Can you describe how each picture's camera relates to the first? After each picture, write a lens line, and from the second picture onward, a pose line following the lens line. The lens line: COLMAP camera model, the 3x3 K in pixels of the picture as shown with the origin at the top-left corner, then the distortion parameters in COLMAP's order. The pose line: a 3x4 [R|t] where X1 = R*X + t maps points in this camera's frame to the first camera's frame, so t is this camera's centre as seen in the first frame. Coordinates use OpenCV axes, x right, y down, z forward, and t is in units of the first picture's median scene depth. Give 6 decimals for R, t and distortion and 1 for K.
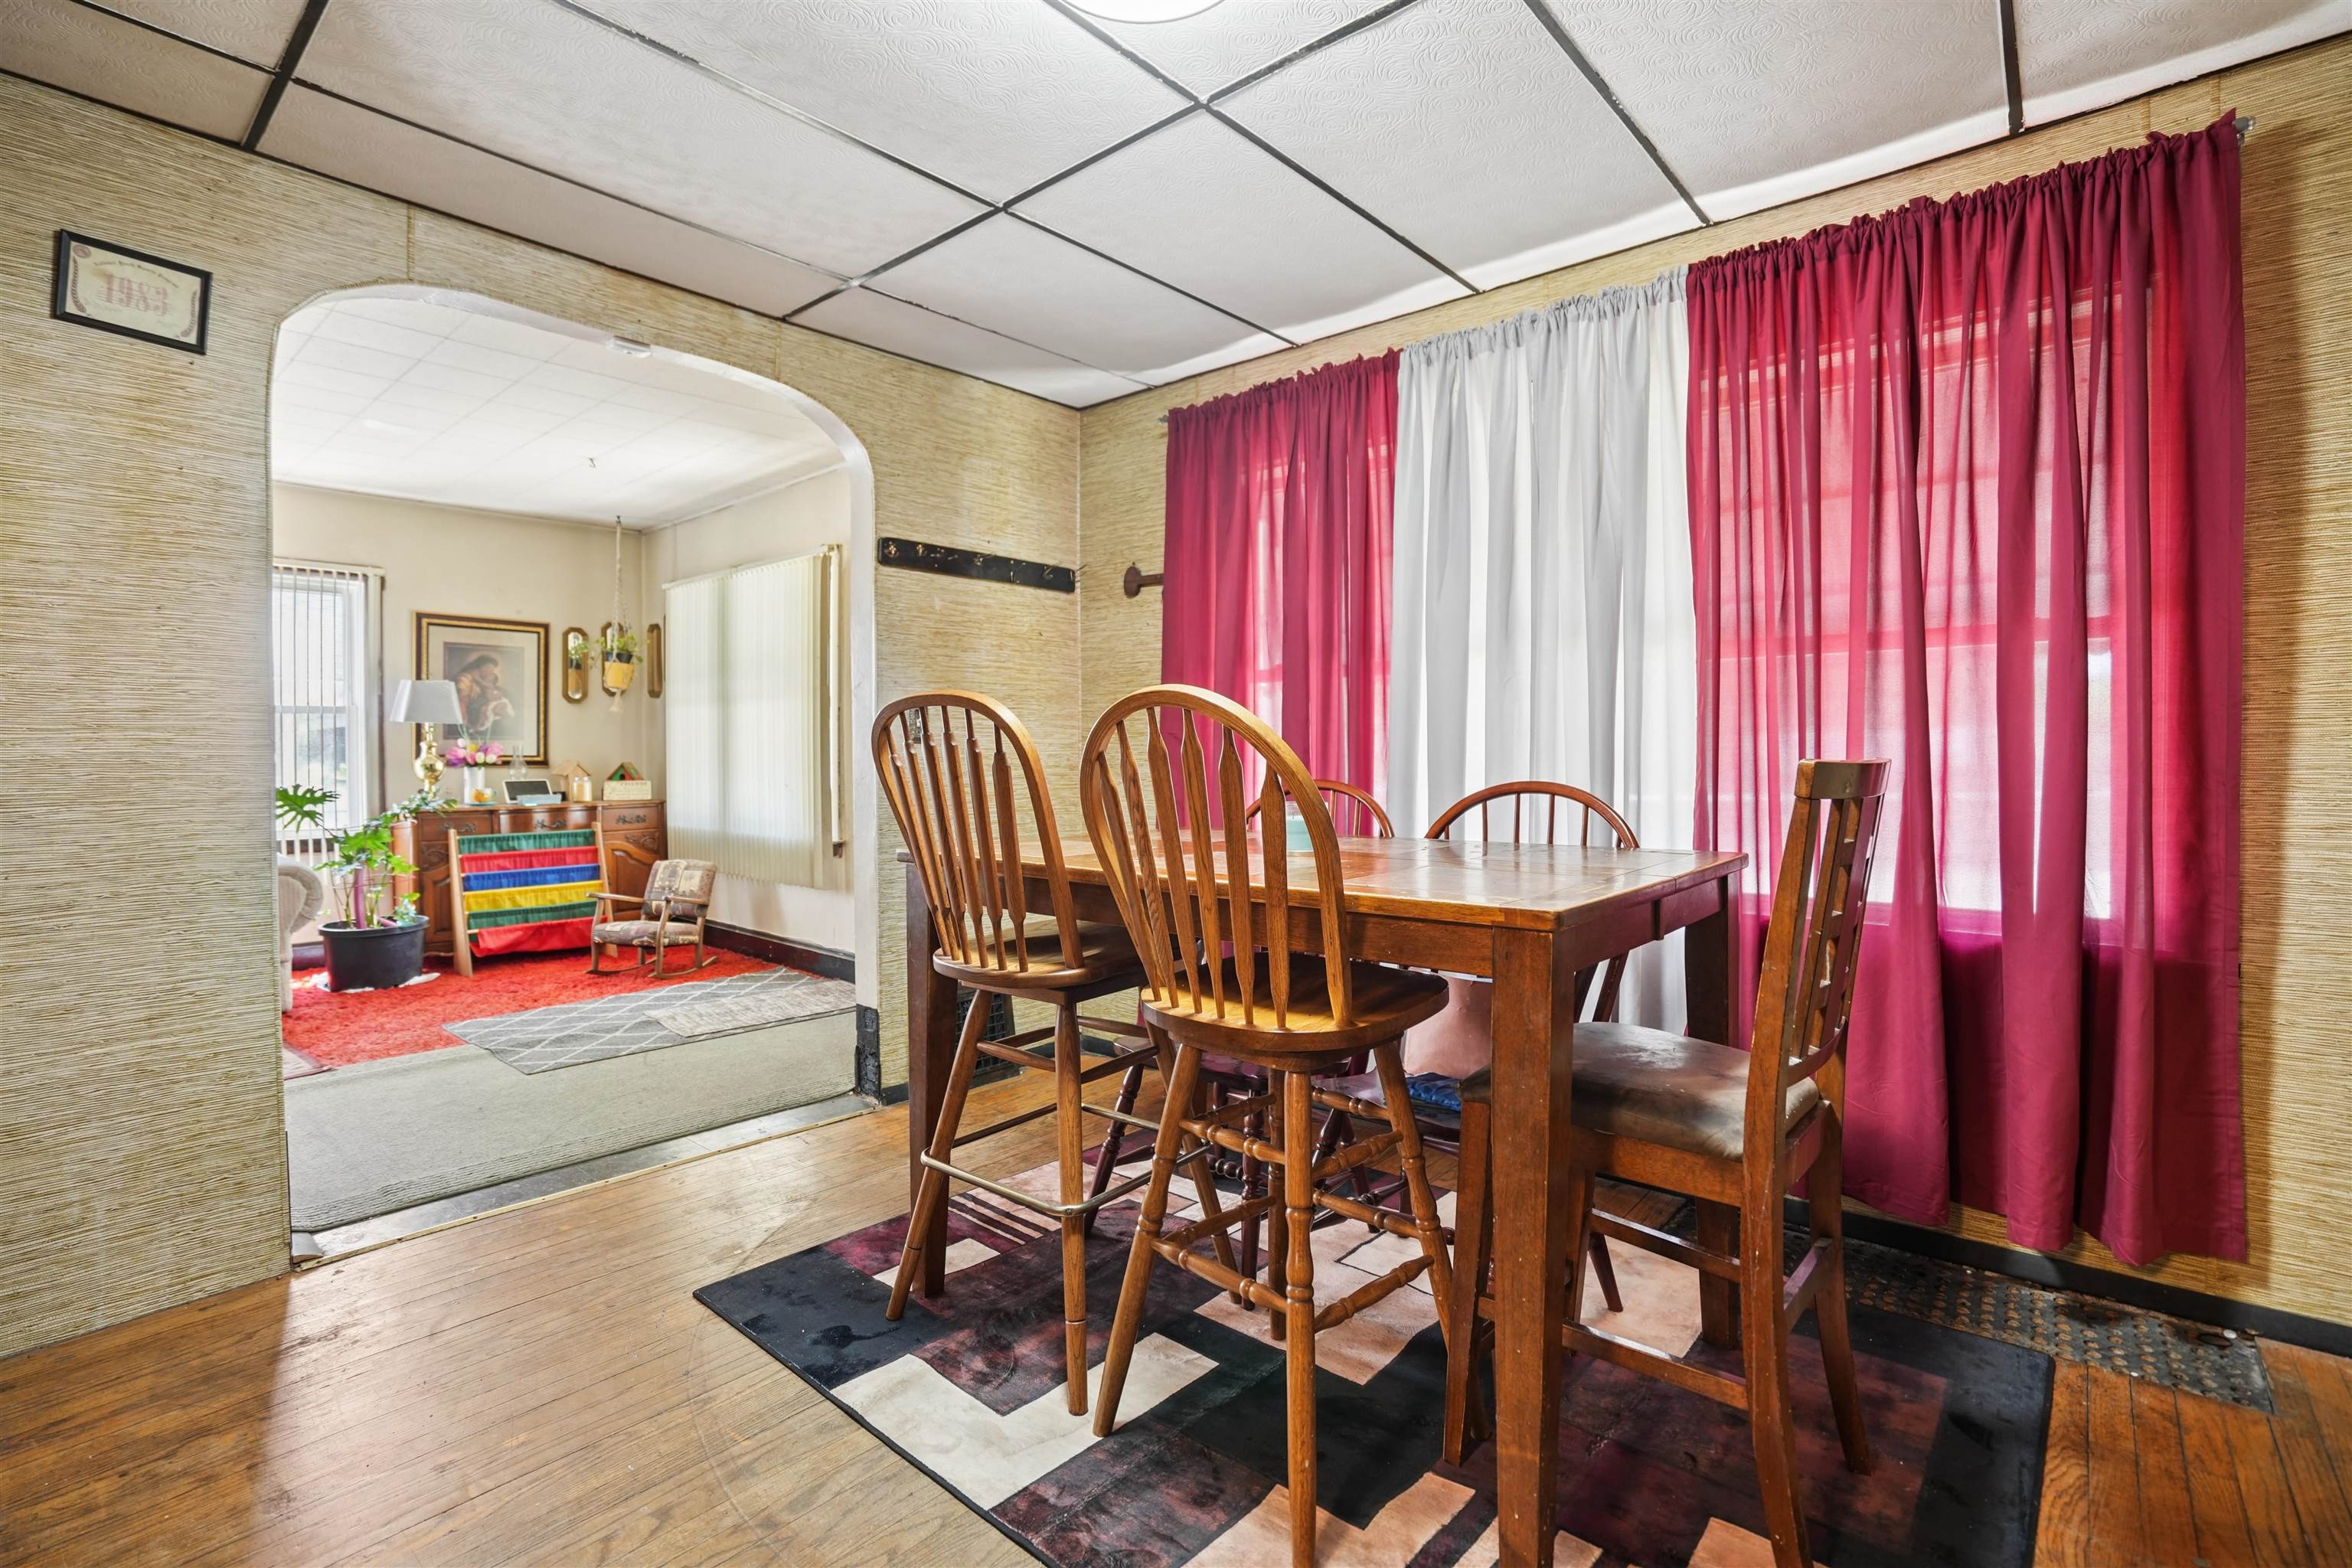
lens RADIAL K [[1083.9, 0, 1162.1], [0, 1083.9, 764.5], [0, 0, 1]] dist [-0.023303, 0.000767]
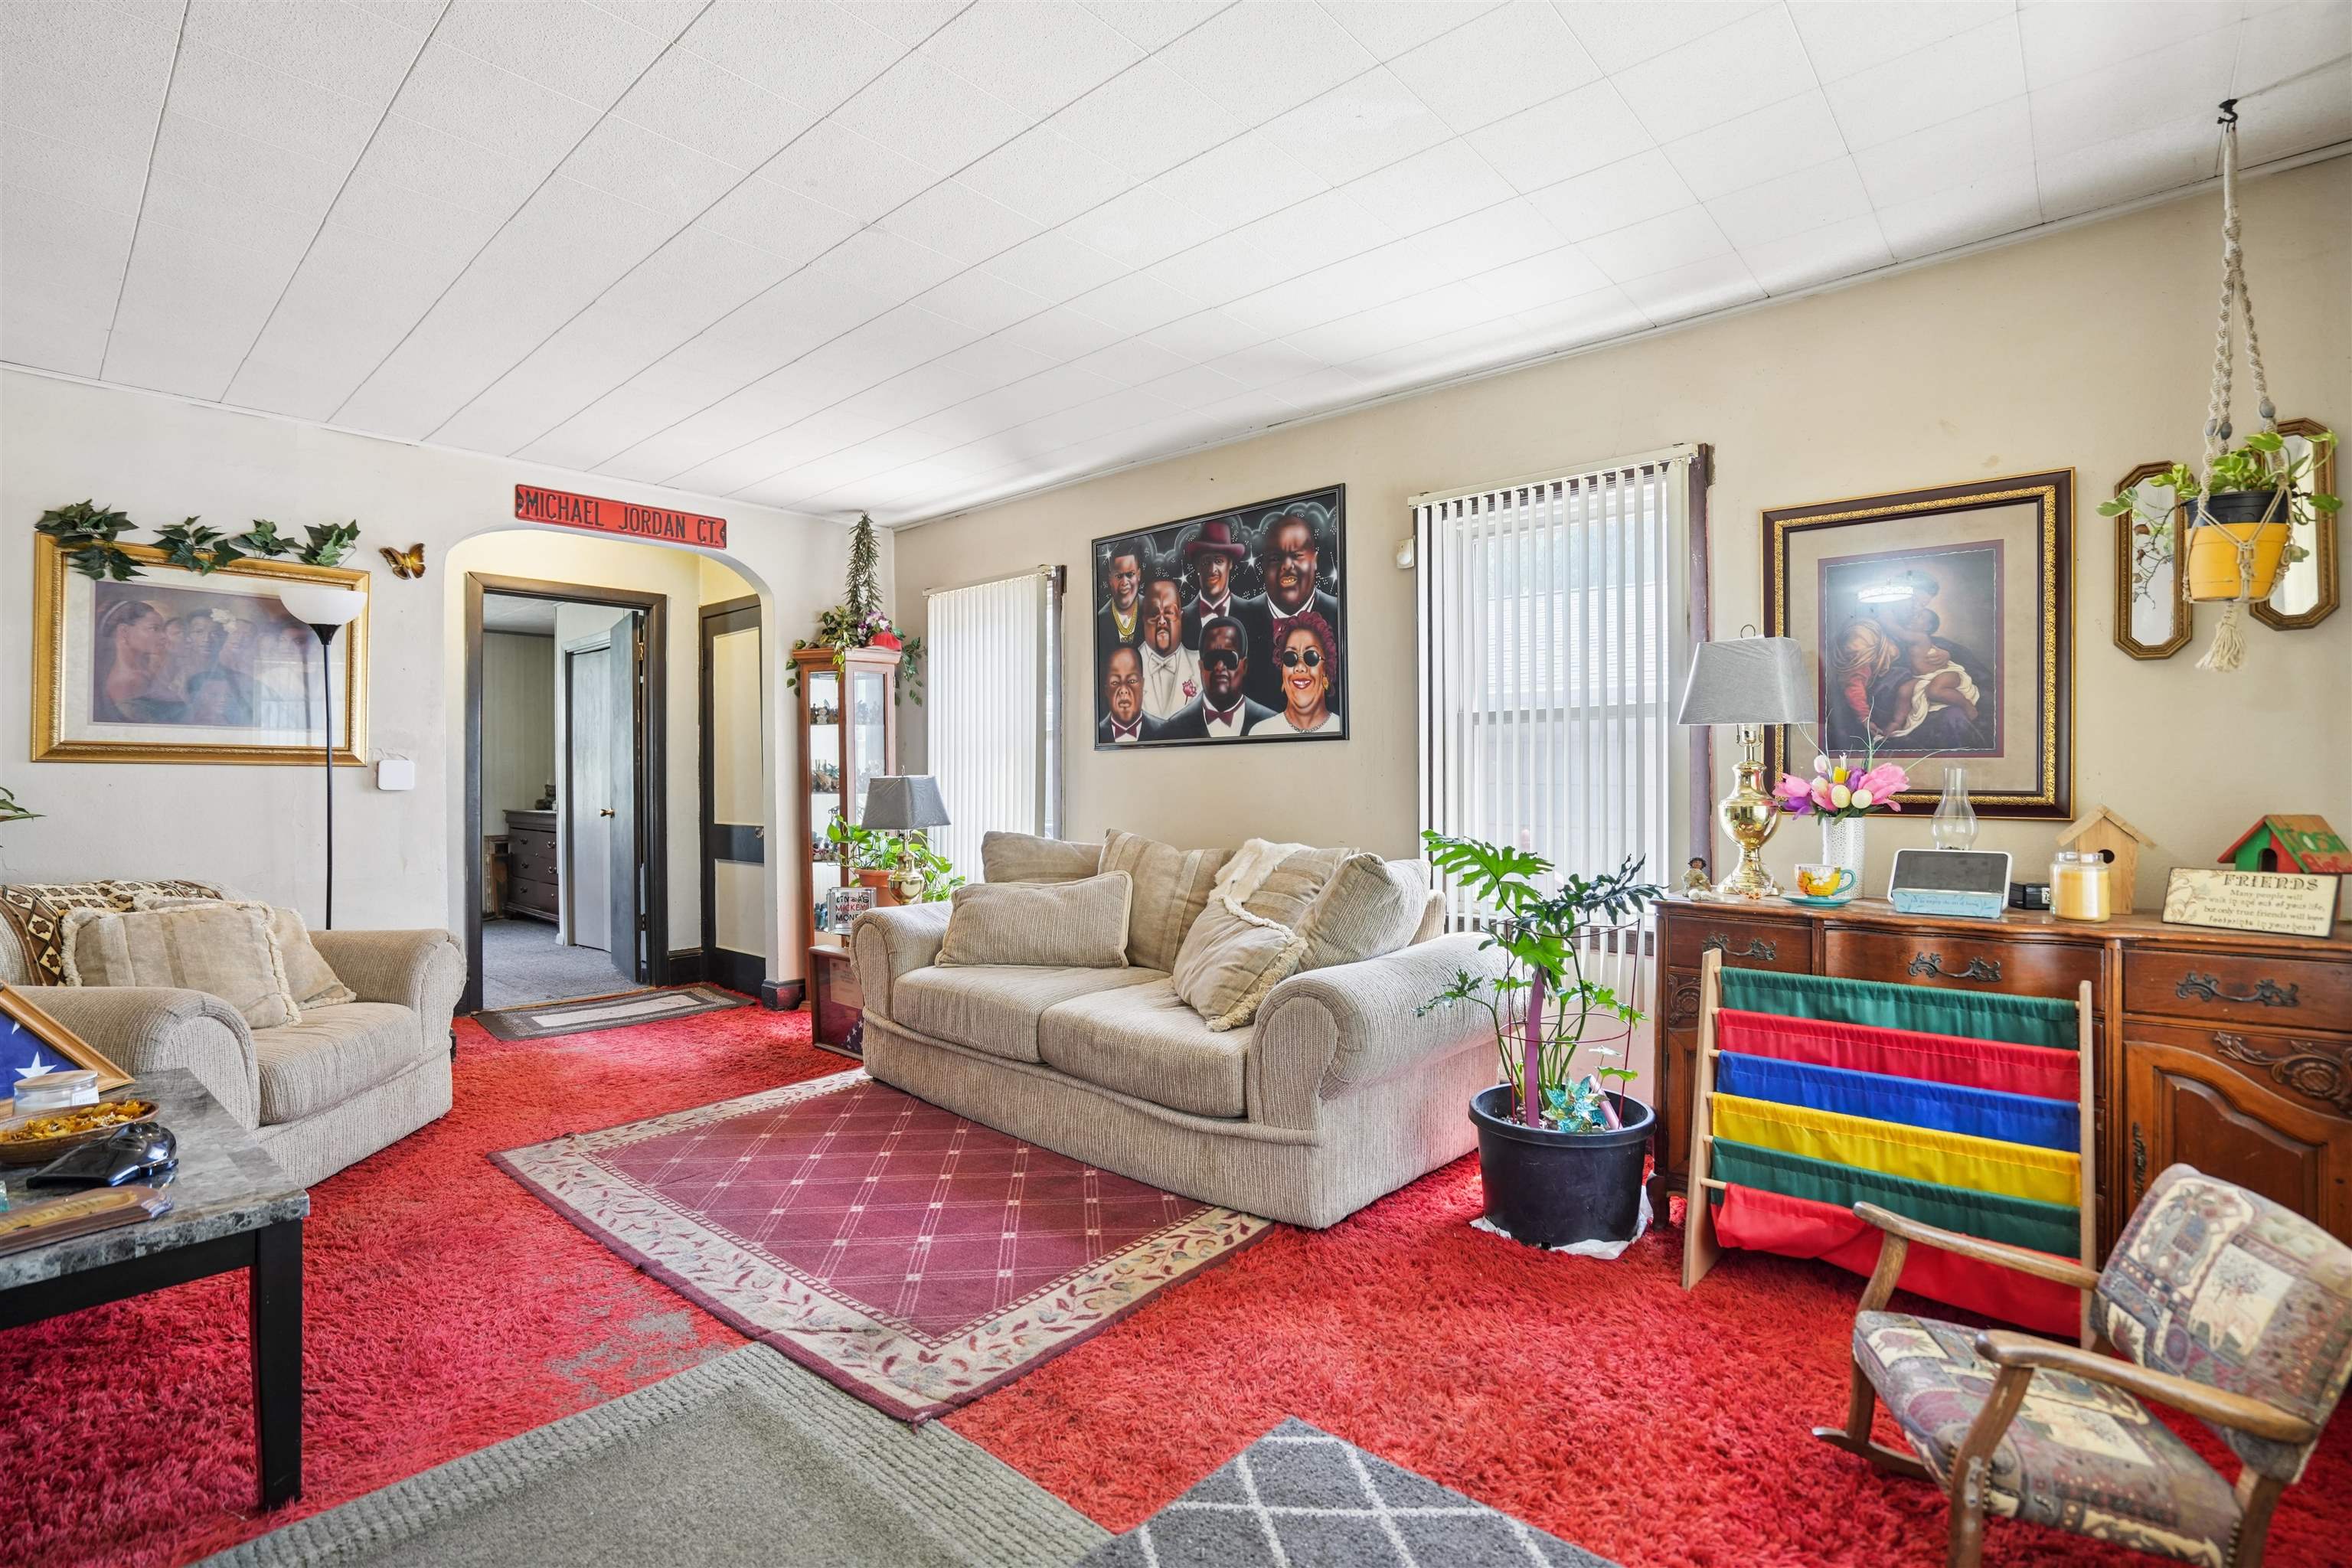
lens RADIAL K [[1083.9, 0, 1162.1], [0, 1083.9, 764.5], [0, 0, 1]] dist [-0.023303, 0.000767]
pose [[-0.019392, 0.000102, -0.999812, -0.171087], [-0.002104, 0.999998, 0.000142, -0.019681], [0.999810, 0.002107, -0.019392, 0.720049]]
